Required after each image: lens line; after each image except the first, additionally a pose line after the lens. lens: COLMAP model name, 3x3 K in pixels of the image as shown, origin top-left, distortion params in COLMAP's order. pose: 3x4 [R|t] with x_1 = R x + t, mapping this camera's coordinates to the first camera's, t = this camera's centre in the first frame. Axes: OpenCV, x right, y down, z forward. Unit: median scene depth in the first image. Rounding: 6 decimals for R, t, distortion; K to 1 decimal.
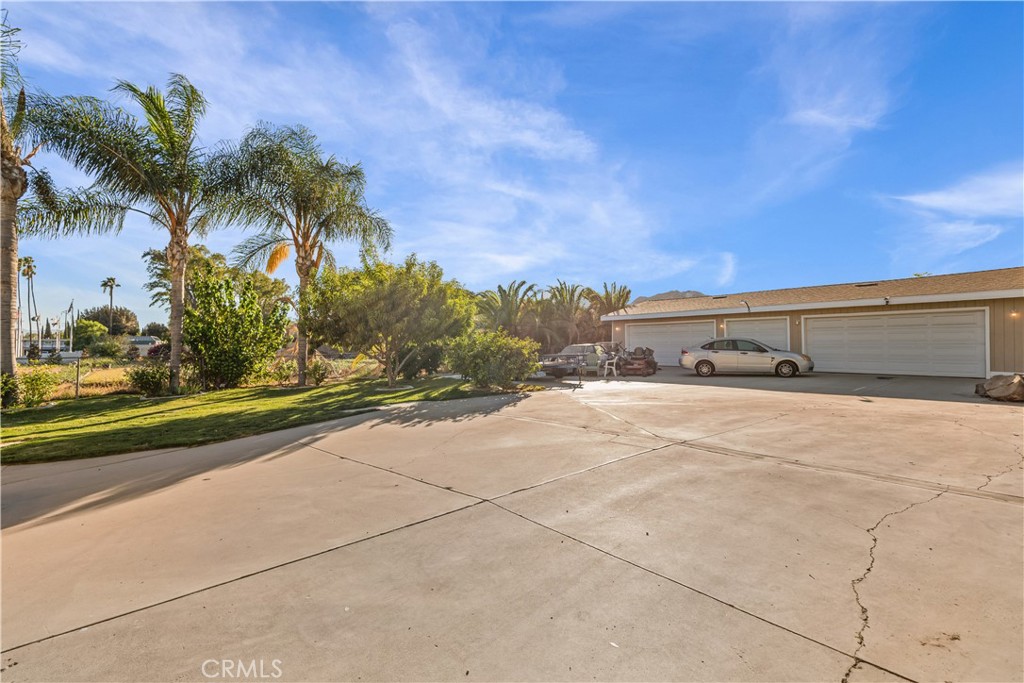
lens RADIAL K [[439.9, 0, 512.0], [0, 439.9, 341.5], [0, 0, 1]] dist [0.015467, -0.000148]
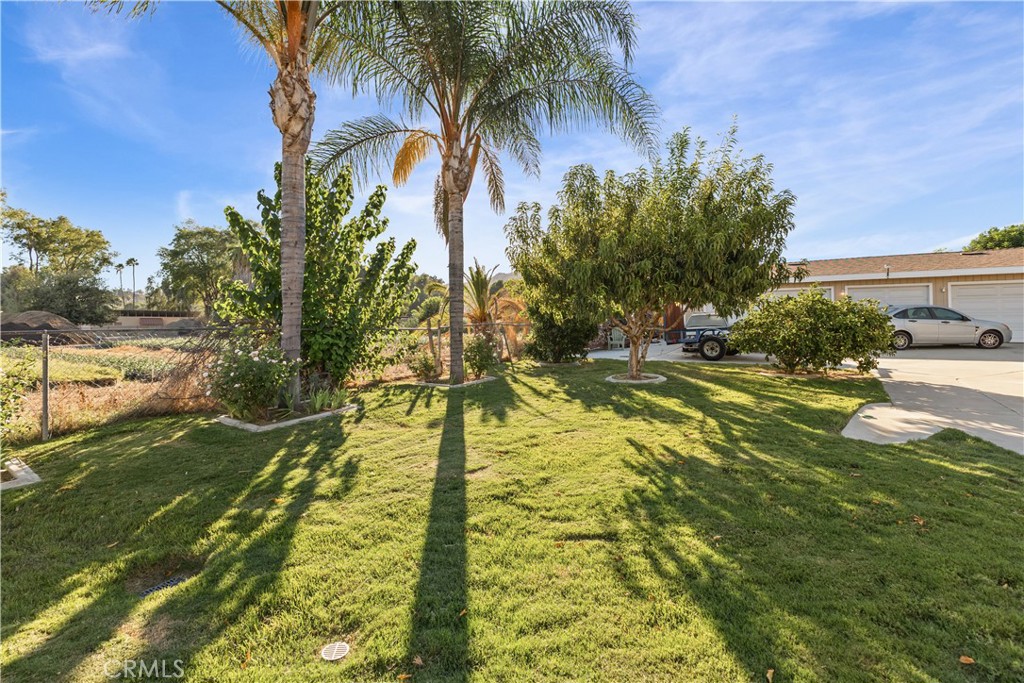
lens RADIAL K [[447.0, 0, 514.7], [0, 447.0, 316.1], [0, 0, 1]] dist [0.007901, -0.000064]
pose [[0.954207, 0.001225, 0.299146, -0.557396], [-0.001701, 0.999998, 0.001331, 0.014180], [-0.299143, -0.001779, 0.954207, 0.391931]]
